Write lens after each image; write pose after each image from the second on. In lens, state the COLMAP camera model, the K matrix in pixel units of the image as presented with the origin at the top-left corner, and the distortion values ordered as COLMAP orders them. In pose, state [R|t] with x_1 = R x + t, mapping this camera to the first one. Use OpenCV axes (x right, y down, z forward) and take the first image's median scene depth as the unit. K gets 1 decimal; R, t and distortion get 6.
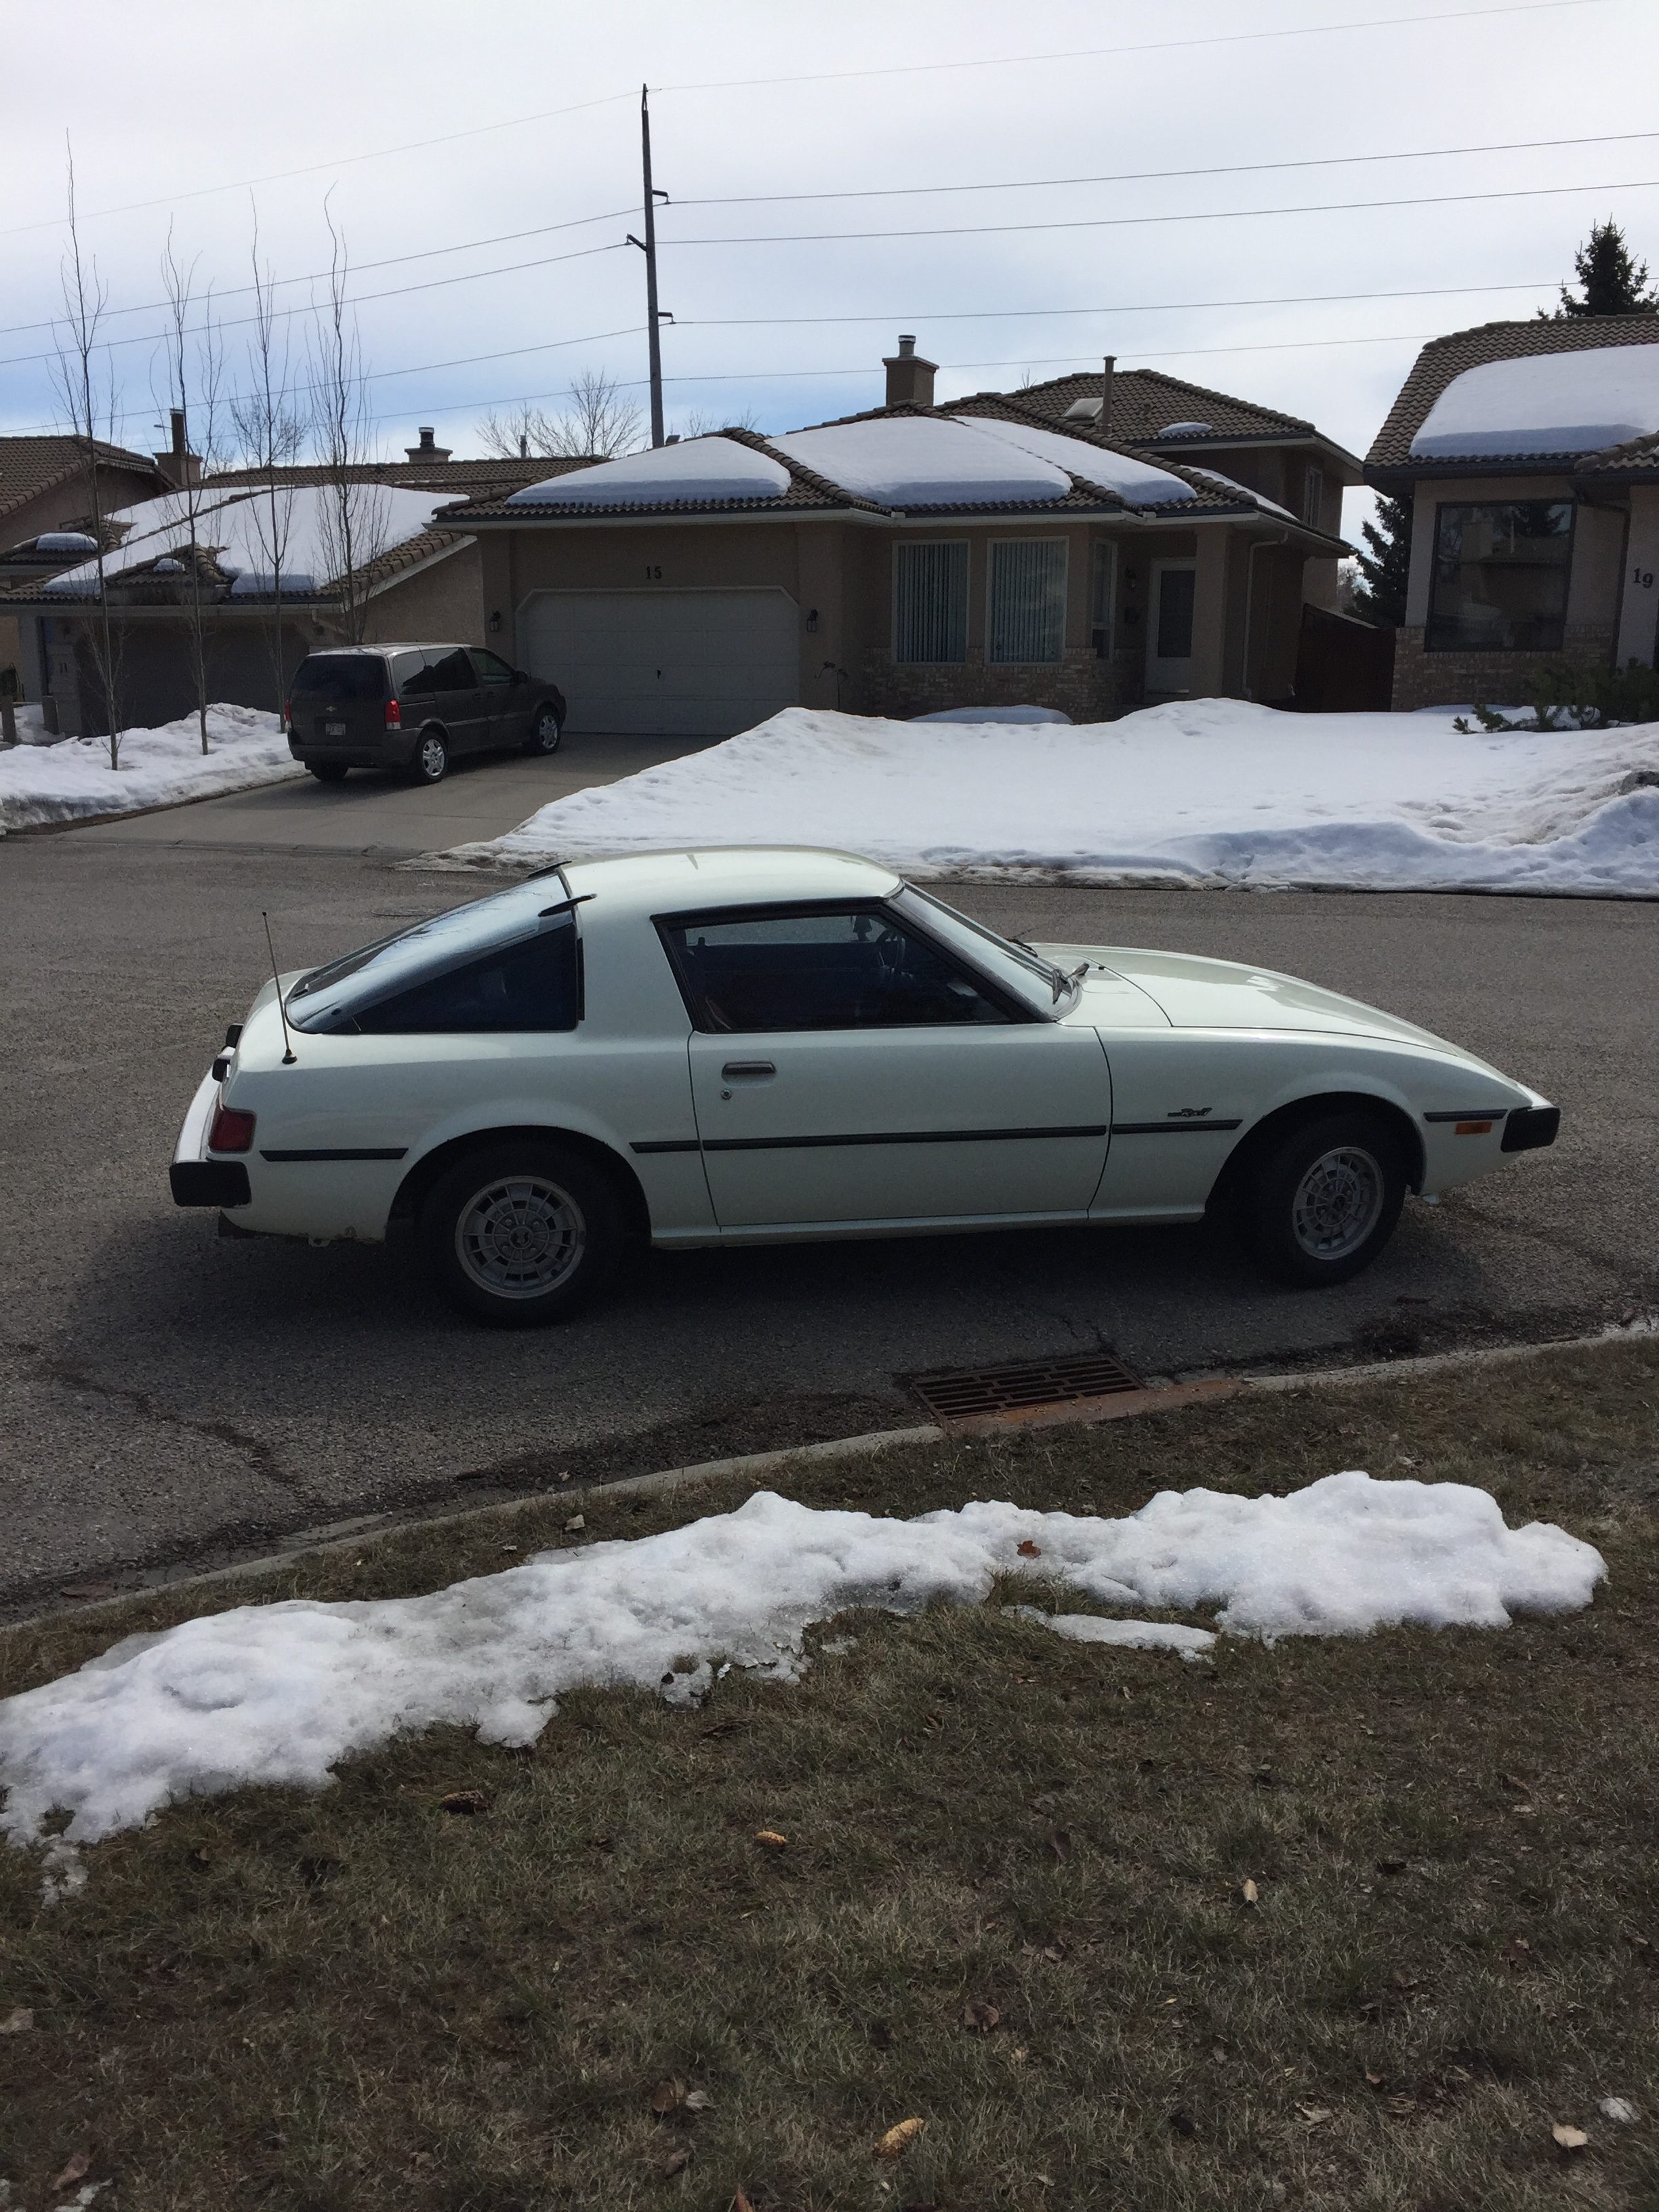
lens RADIAL K [[1905.0, 0, 829.5], [0, 1905.0, 1106.0], [0, 0, 1]] dist [0.096508, -0.140509]
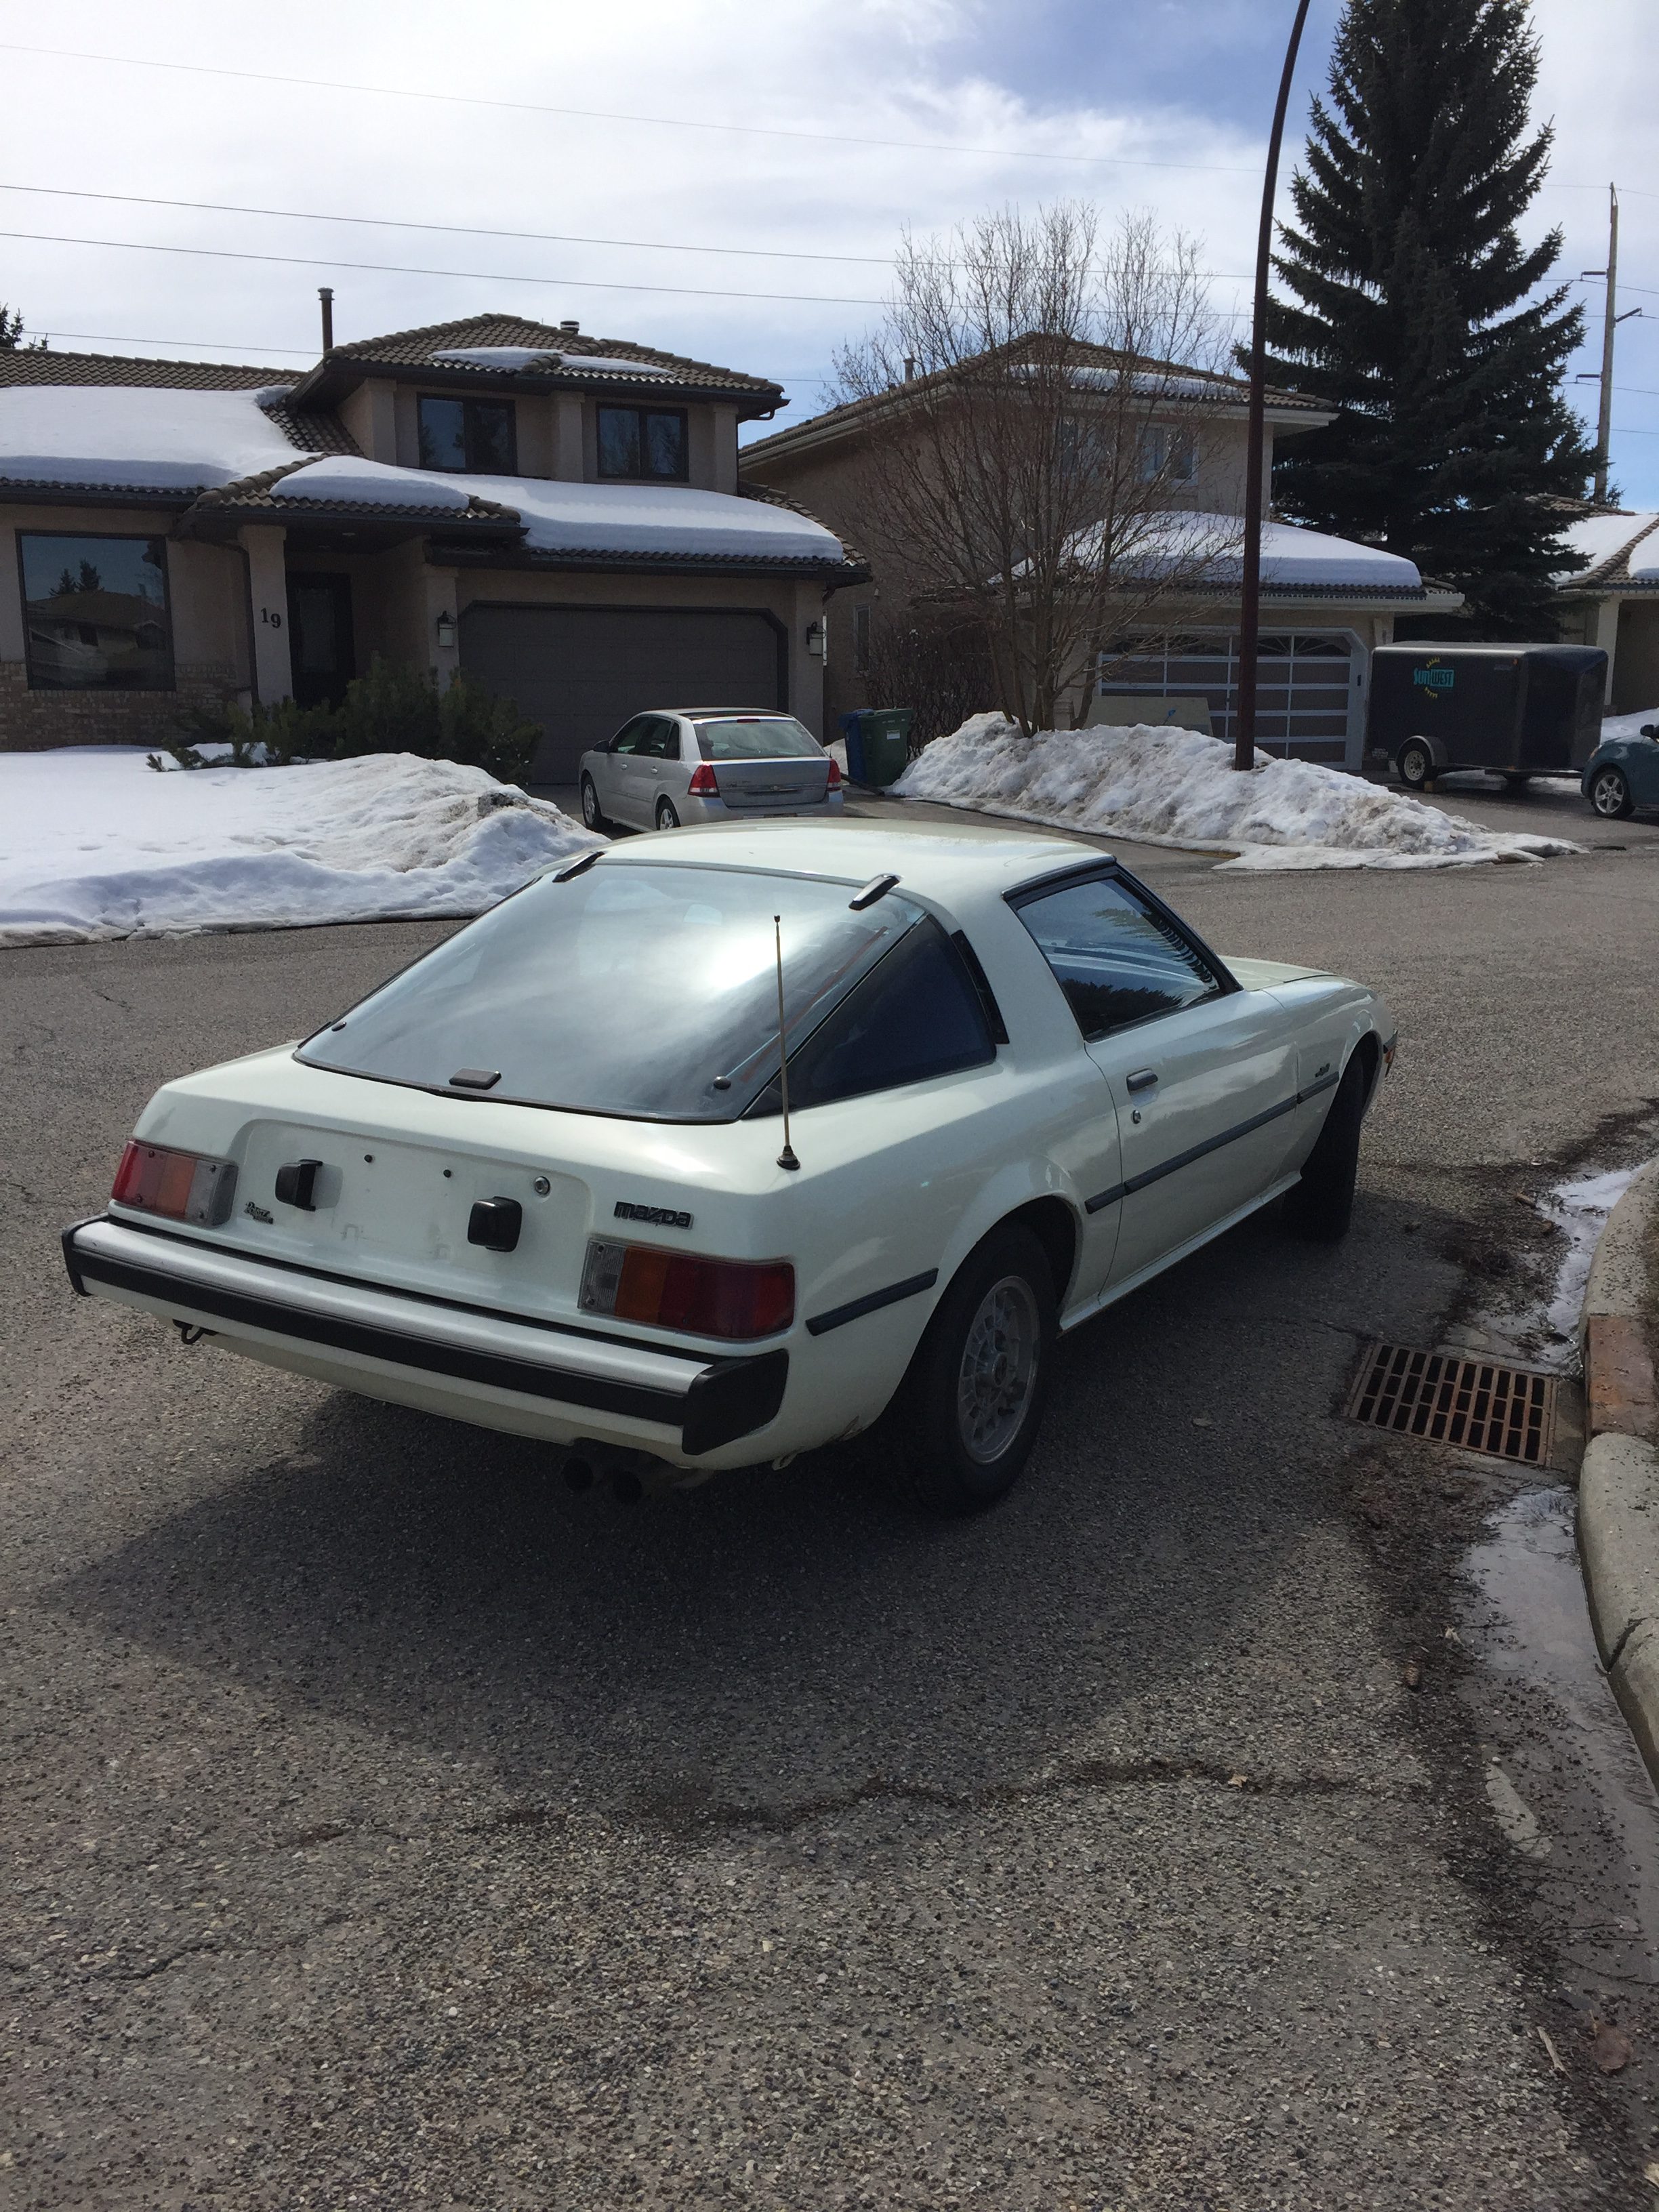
lens RADIAL K [[1905.0, 0, 829.5], [0, 1905.0, 1106.0], [0, 0, 1]] dist [0.096508, -0.140509]
pose [[0.670945, -0.150225, 0.726131, -0.221602], [0.174604, 0.983735, 0.042185, -0.020509], [-0.720657, 0.098481, 0.686261, 0.183203]]
